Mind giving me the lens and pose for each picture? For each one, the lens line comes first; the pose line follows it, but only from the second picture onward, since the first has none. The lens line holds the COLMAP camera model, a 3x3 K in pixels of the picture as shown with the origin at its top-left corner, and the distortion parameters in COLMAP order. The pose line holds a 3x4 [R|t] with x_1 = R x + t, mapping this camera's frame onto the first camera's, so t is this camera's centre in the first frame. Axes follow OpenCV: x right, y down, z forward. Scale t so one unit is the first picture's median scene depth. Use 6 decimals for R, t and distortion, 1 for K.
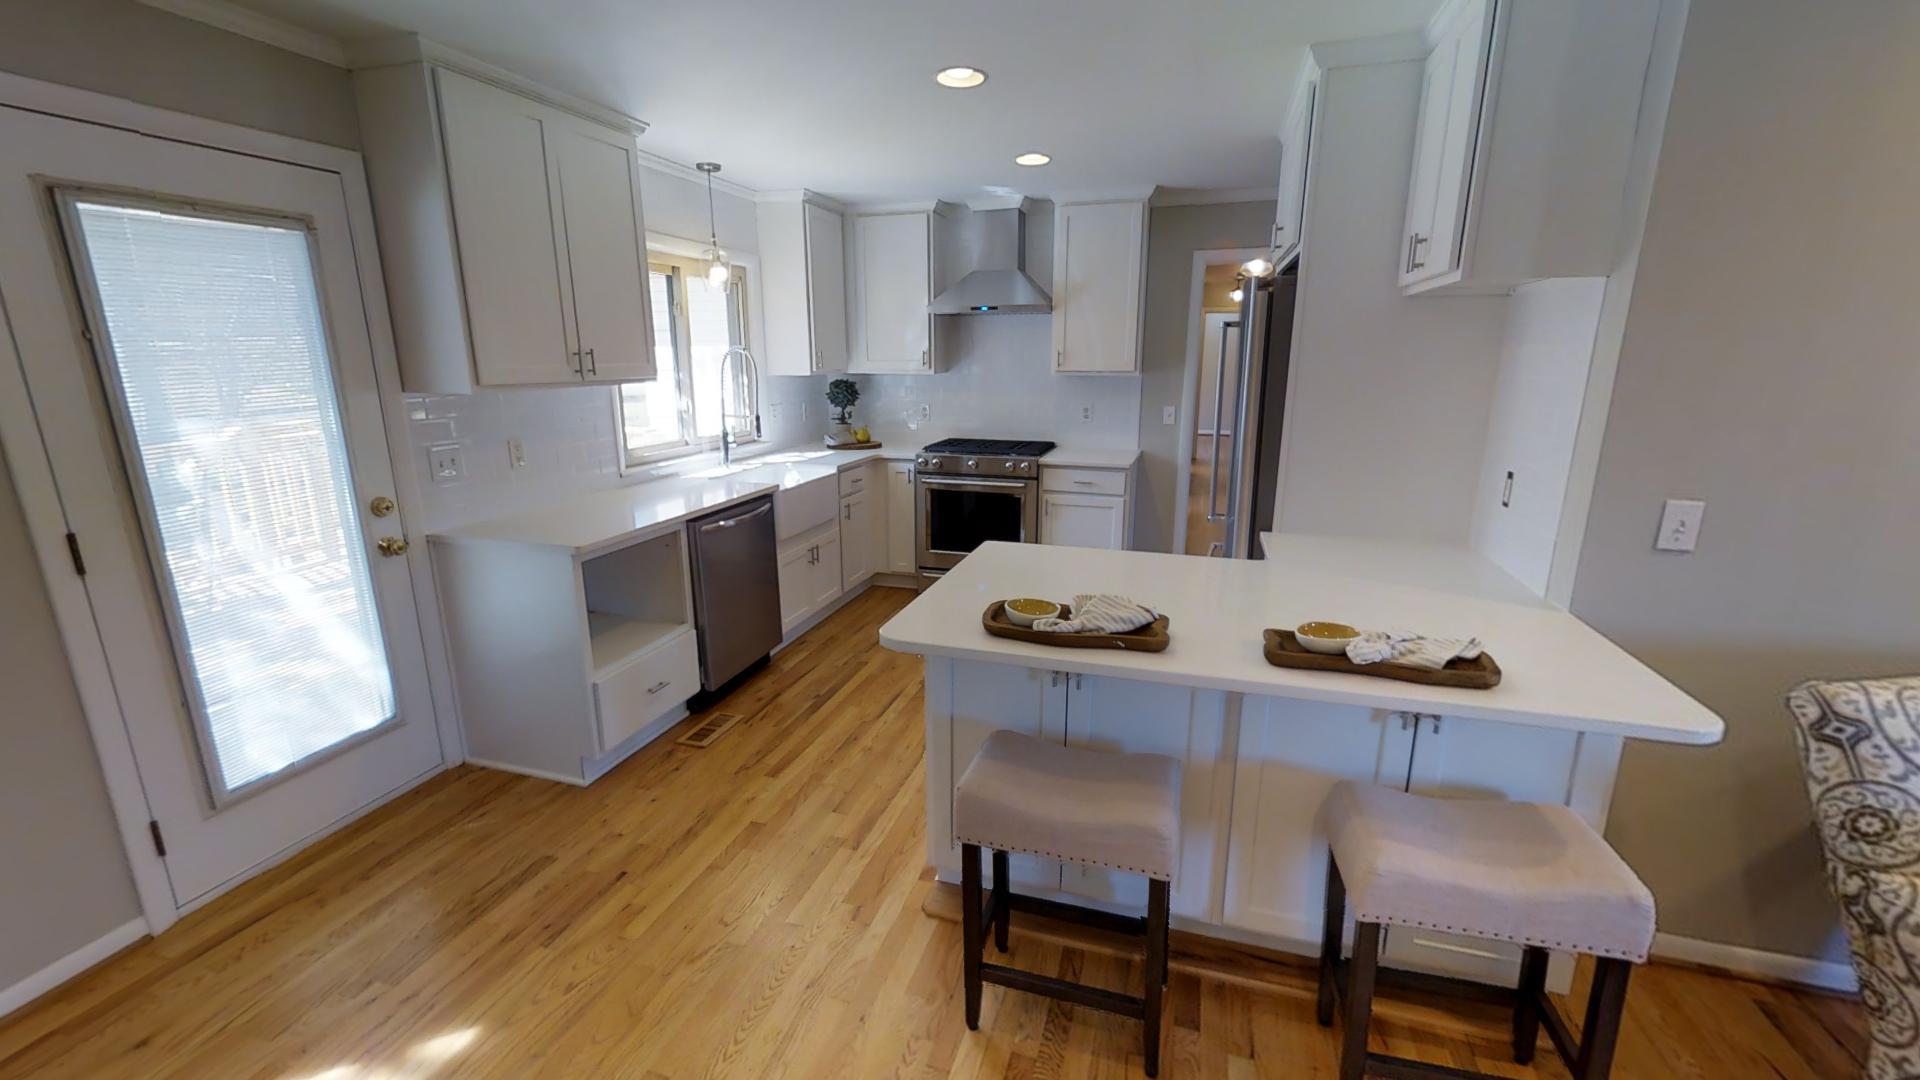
lens RADIAL K [[770.1, 0, 958.7], [0, 770.1, 537.3], [0, 0, 1]] dist [-0.000836, 0.000158]
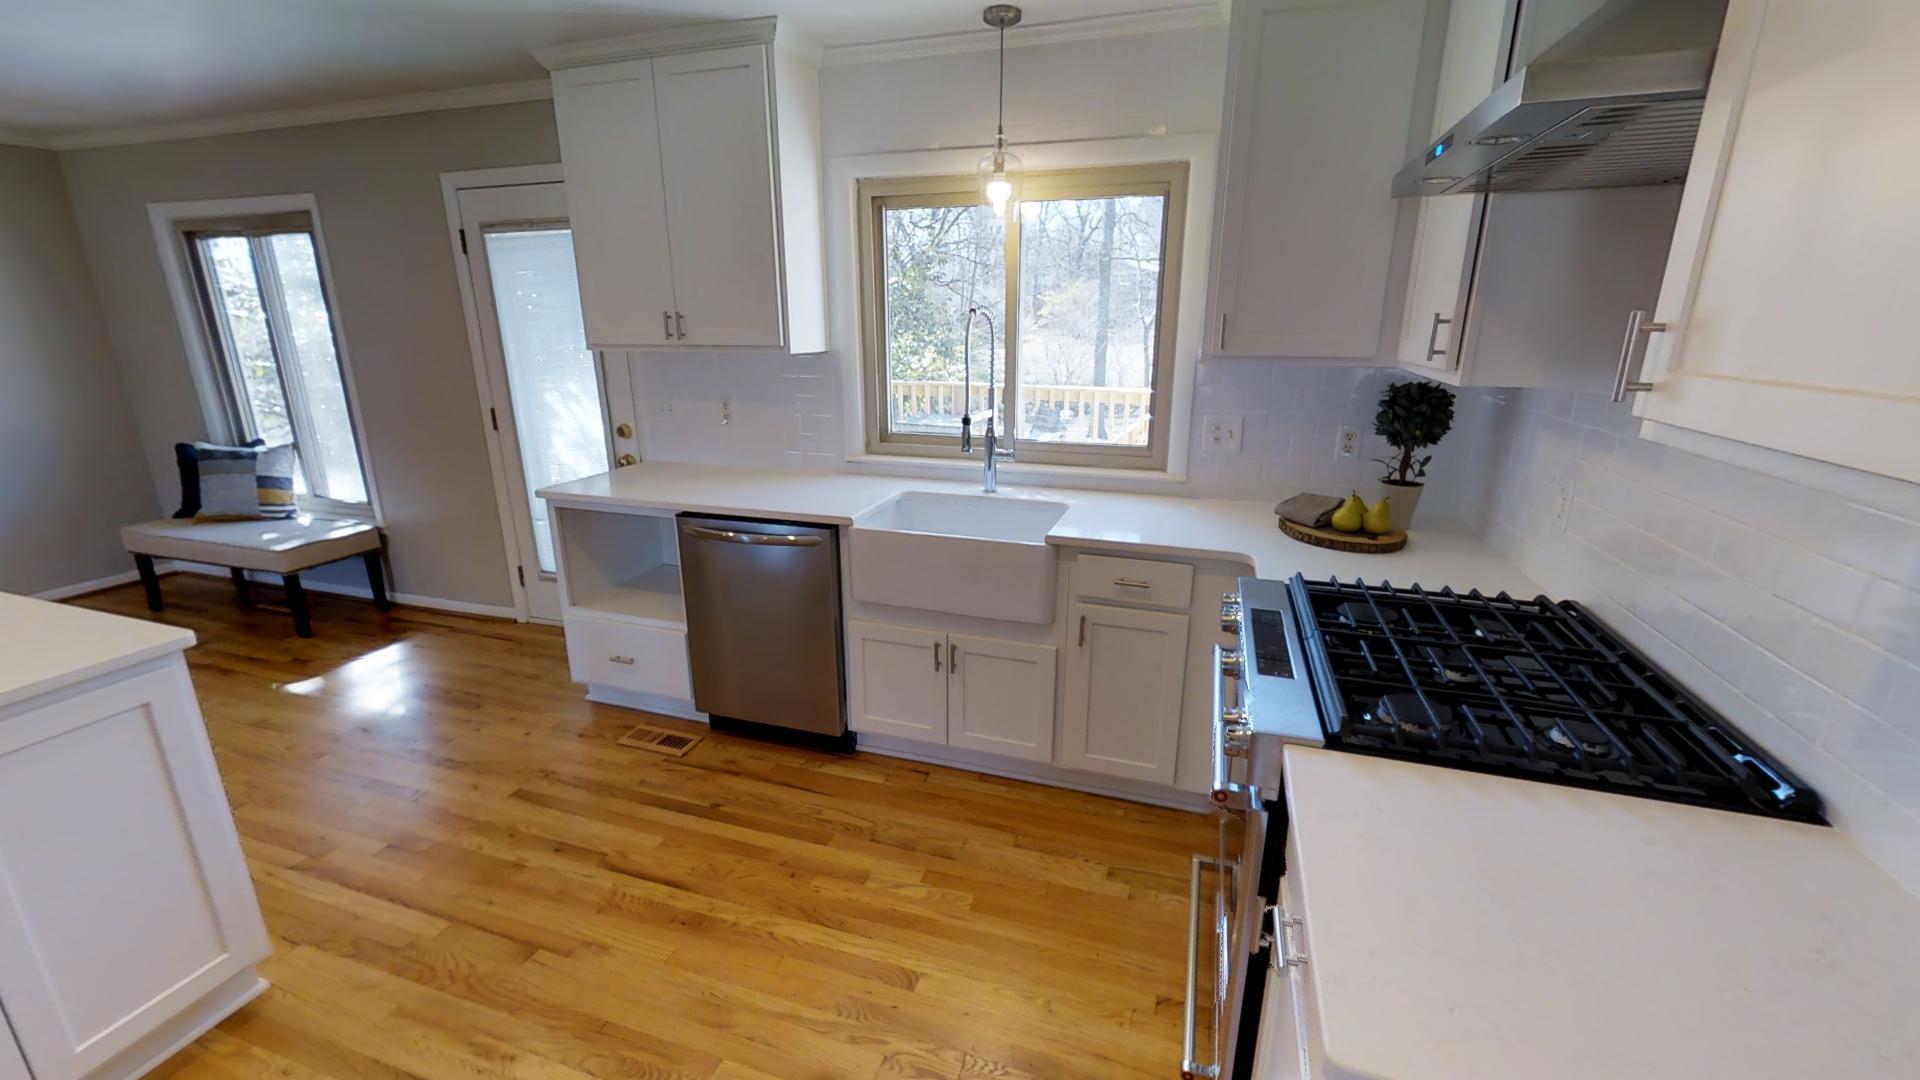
lens RADIAL K [[770.1, 0, 958.7], [0, 770.1, 537.3], [0, 0, 1]] dist [-0.000836, 0.000158]
pose [[-0.015331, 0.276304, -0.960948, 0.325601], [-0.235522, 0.933021, 0.272031, -0.206259], [0.971748, 0.230495, 0.050771, 0.856991]]
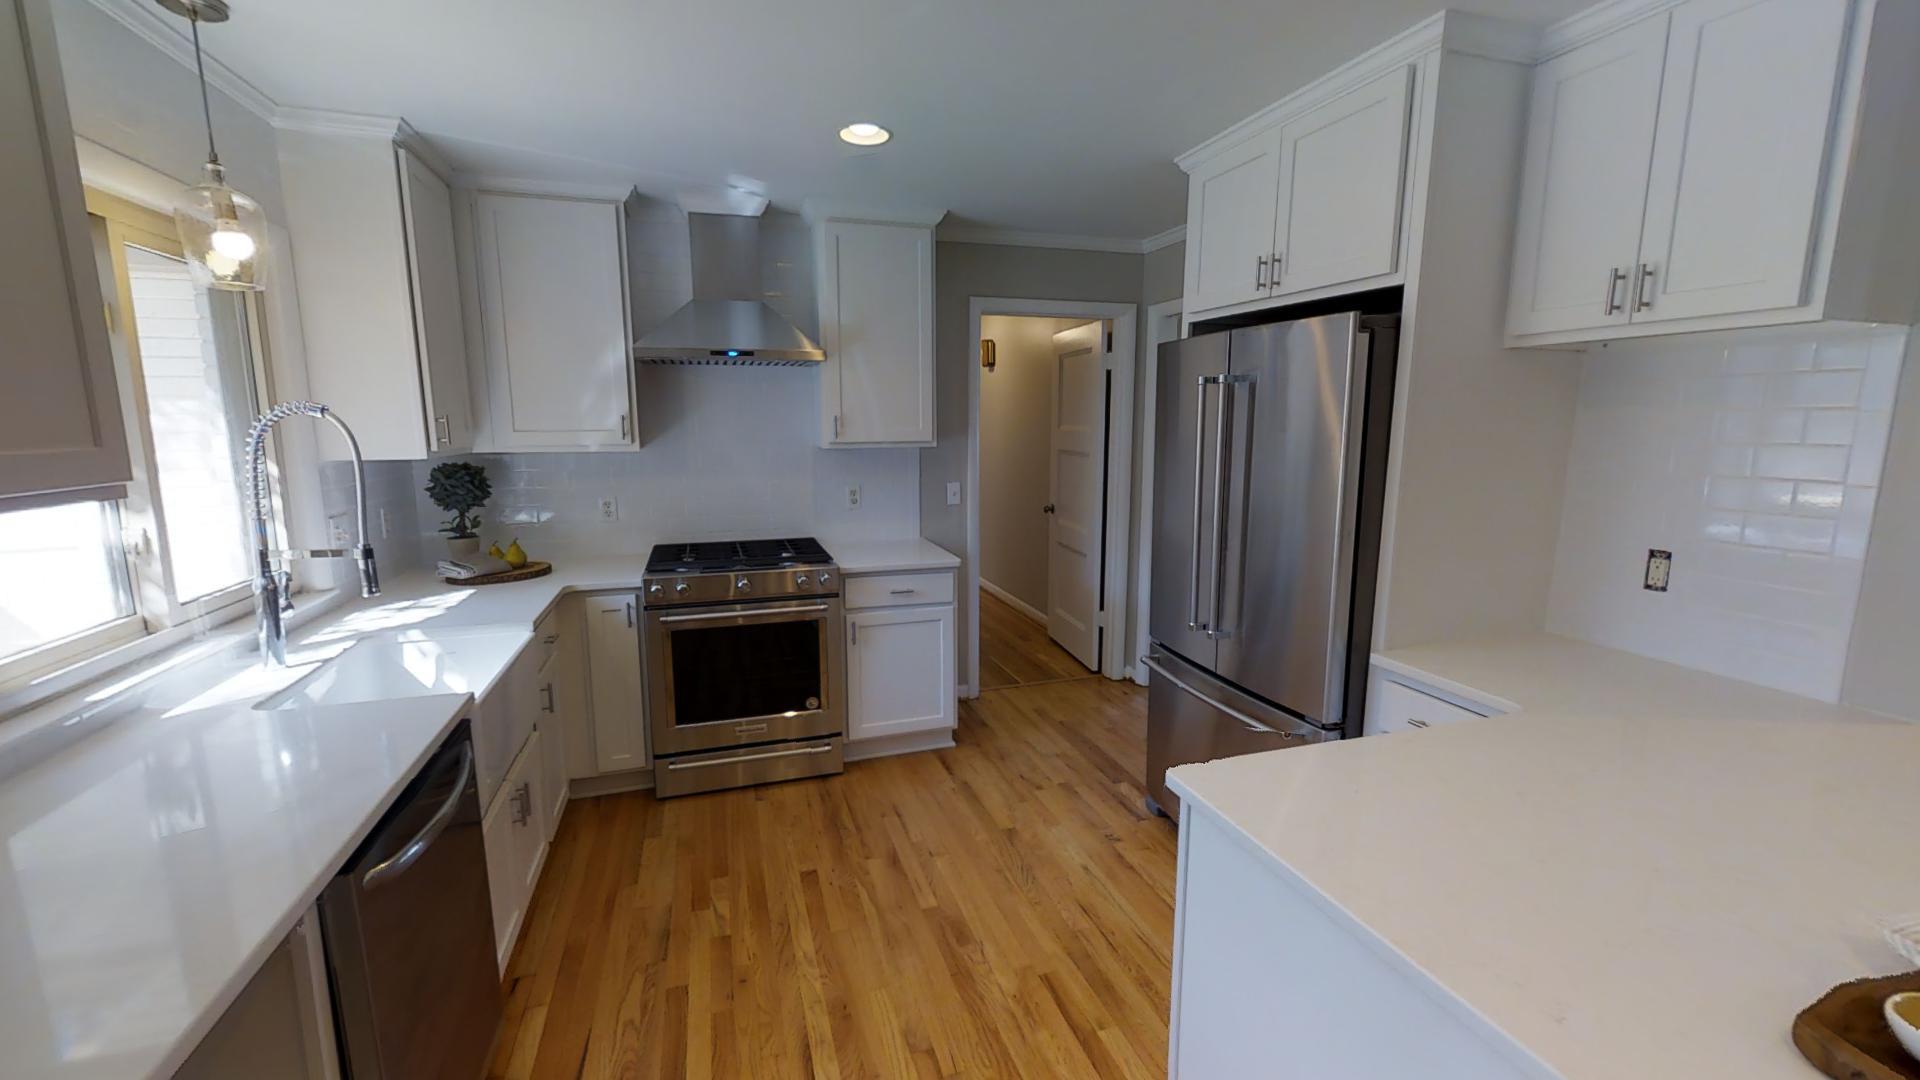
lens RADIAL K [[770.1, 0, 958.7], [0, 770.1, 537.3], [0, 0, 1]] dist [-0.000836, 0.000158]
pose [[0.818359, -0.088398, 0.567868, -0.201671], [0.136322, 0.989757, -0.042383, -0.082650], [-0.558305, 0.112098, 0.822028, 0.354370]]
